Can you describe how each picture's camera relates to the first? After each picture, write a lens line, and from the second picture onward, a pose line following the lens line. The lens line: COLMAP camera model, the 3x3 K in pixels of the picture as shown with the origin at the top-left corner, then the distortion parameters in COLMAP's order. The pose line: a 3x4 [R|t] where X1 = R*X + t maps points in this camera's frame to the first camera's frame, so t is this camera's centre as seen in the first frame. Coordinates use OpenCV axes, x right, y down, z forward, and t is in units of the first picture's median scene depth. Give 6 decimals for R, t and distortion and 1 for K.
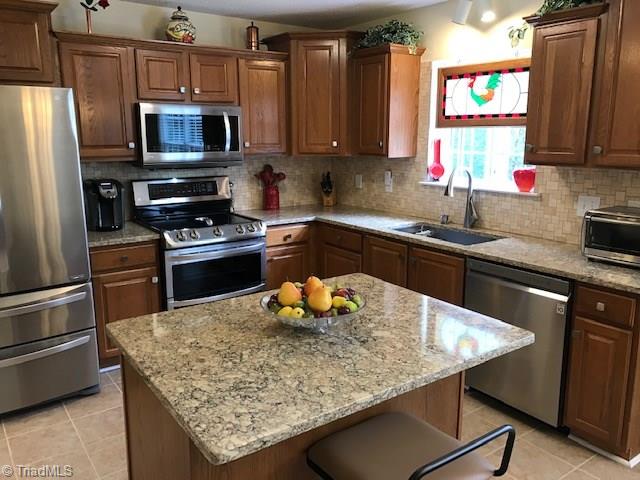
lens RADIAL K [[526.4, 0, 320.0], [0, 526.4, 240.0], [0, 0, 1]] dist [-0.050367, 0.117058]
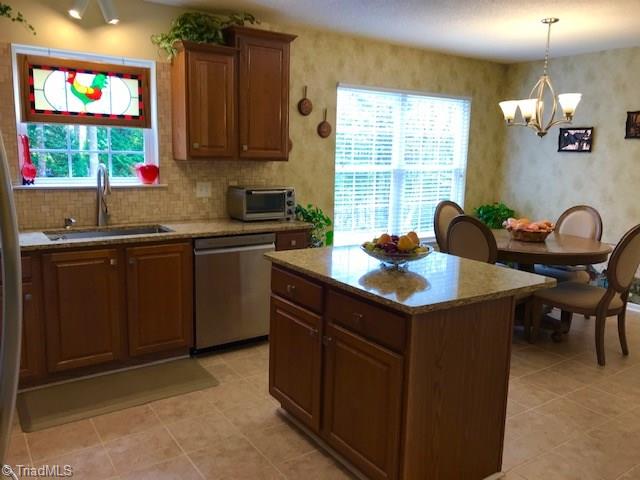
lens RADIAL K [[524.3, 0, 320.7], [0, 524.3, 236.4], [0, 0, 1]] dist [0.020790, -0.005604]
pose [[0.008767, -0.162555, 0.986661, -0.721441], [0.172685, 0.972120, 0.158625, -0.092742], [-0.984938, 0.168991, 0.036594, 0.566890]]
